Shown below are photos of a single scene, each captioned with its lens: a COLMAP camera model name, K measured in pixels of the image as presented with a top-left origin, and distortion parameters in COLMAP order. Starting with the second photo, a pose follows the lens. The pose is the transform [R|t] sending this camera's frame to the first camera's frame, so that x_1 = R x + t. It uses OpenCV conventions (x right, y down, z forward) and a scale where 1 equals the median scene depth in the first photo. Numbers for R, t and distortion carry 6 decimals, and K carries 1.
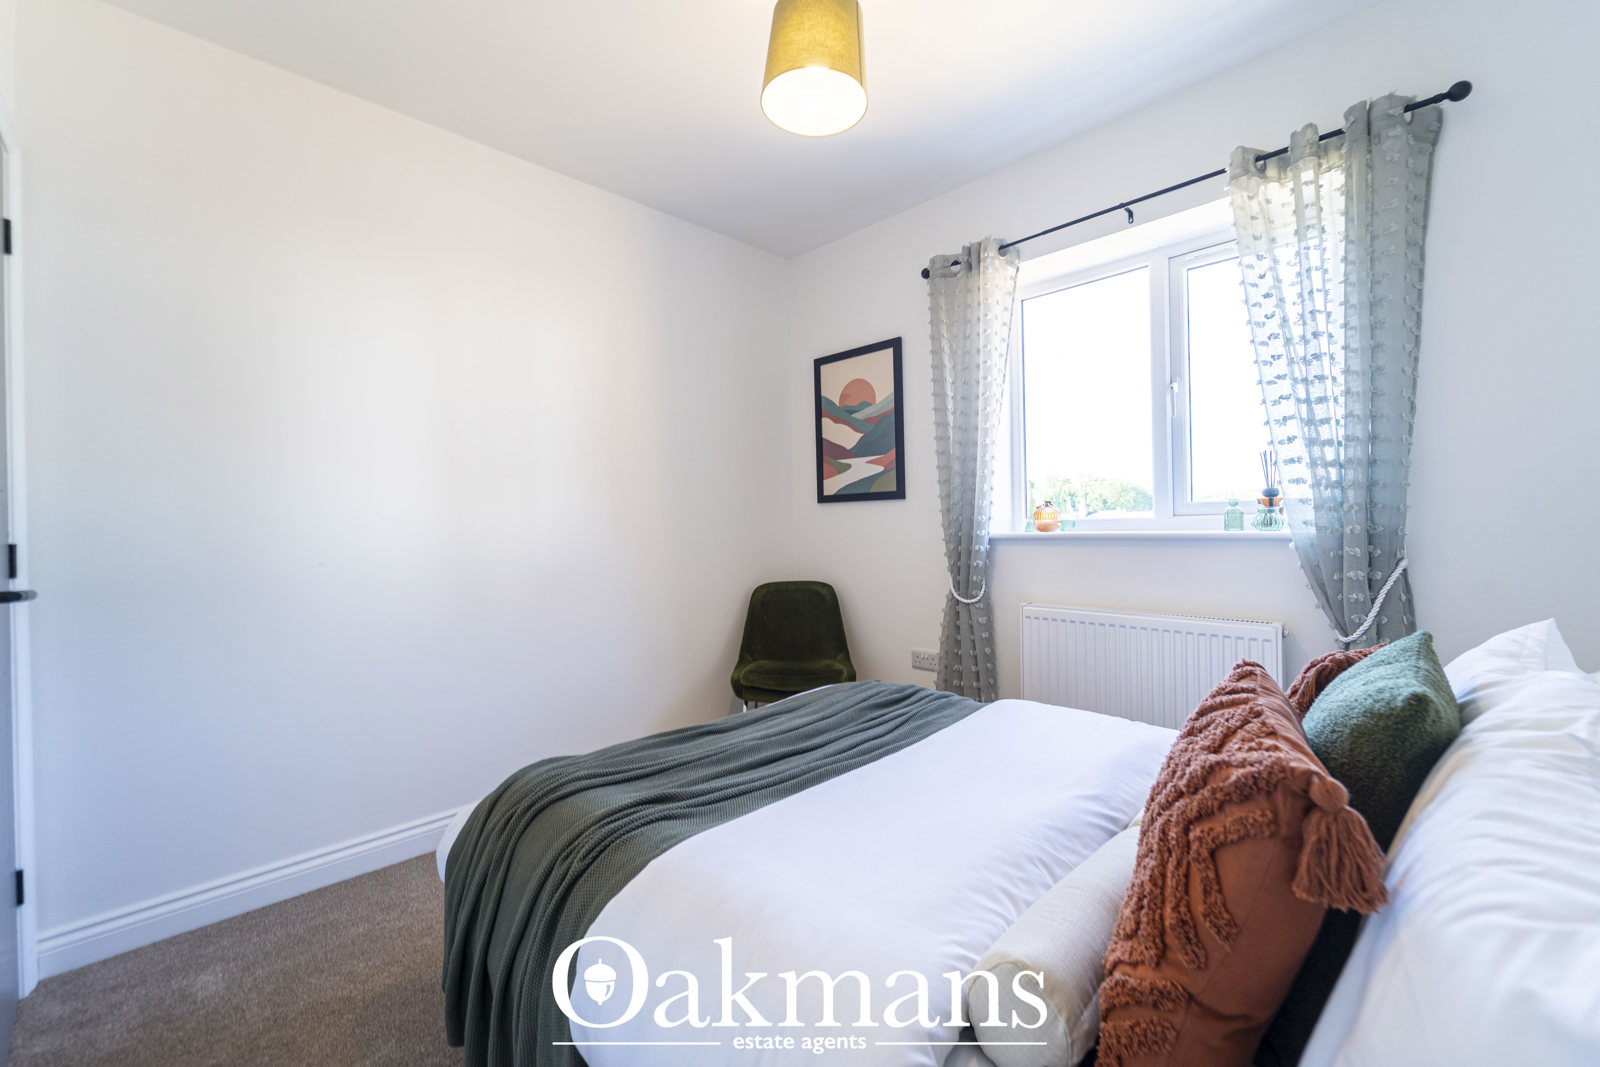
lens RADIAL K [[643.1, 0, 797.2], [0, 643.1, 528.4], [0, 0, 1]] dist [0.002725, -0.003088]
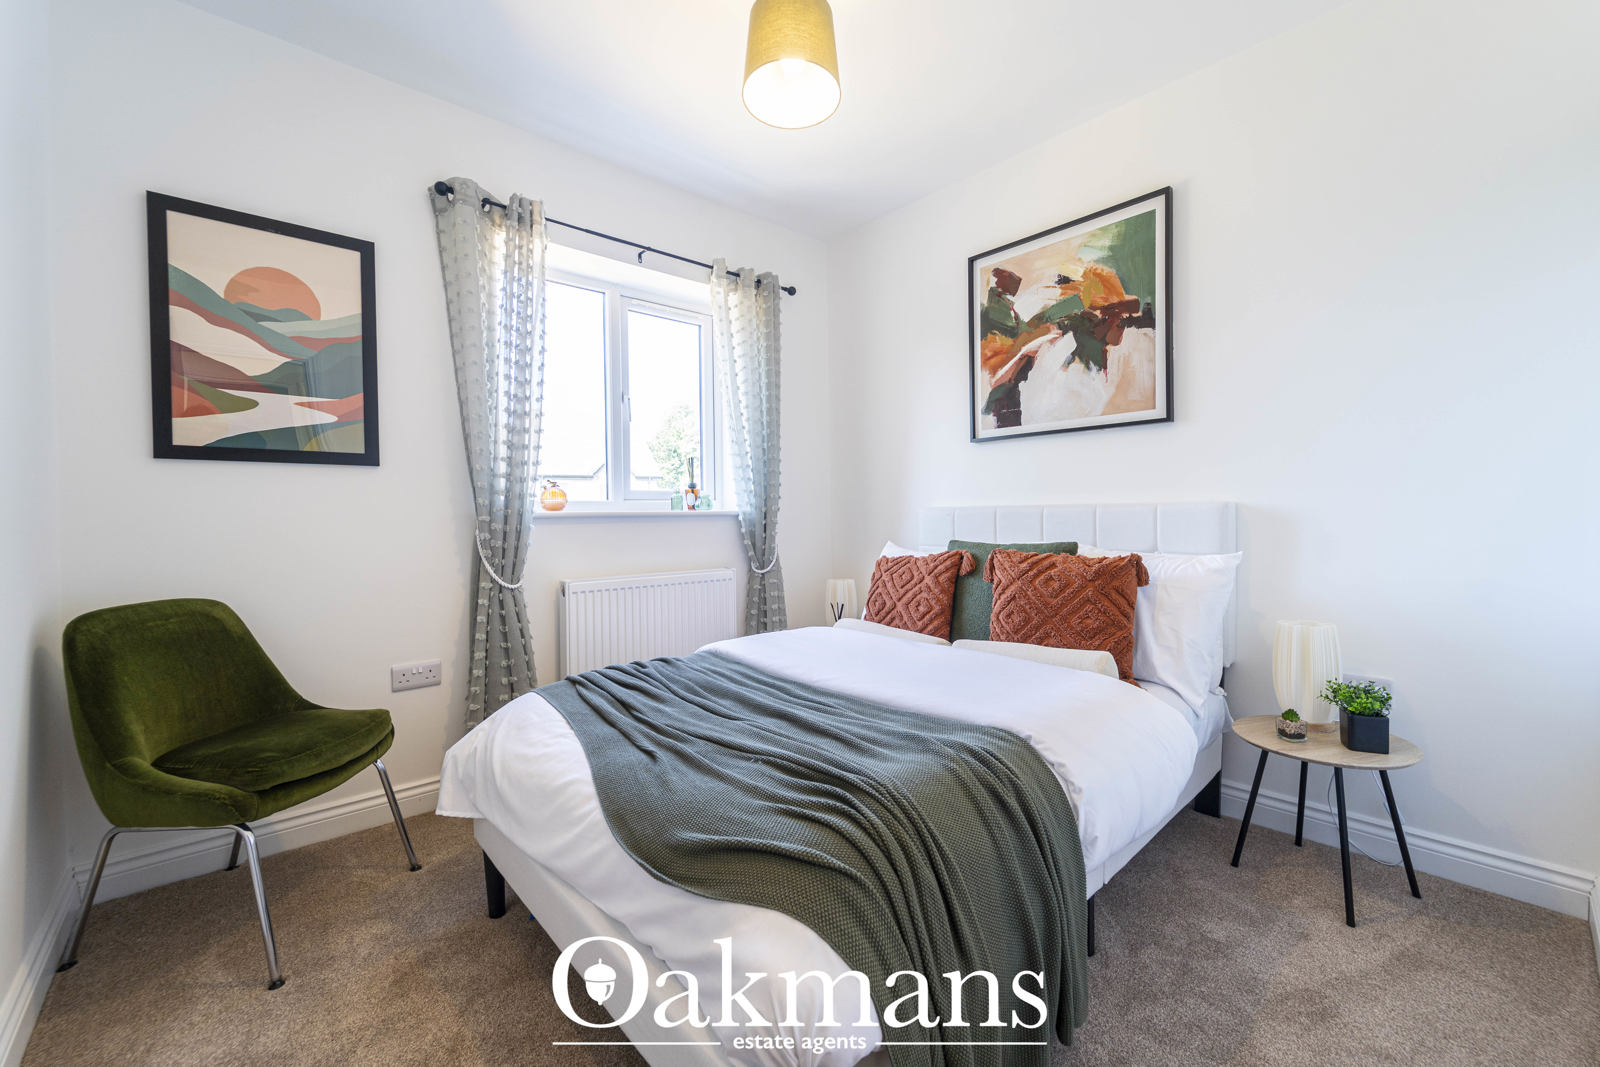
lens RADIAL K [[643.1, 0, 797.2], [0, 643.1, 528.4], [0, 0, 1]] dist [0.002725, -0.003088]
pose [[0.057970, -0.006333, 0.998298, -0.535811], [0.015353, 0.999867, 0.005452, 0.029158], [-0.998200, 0.015011, 0.058059, 0.474433]]
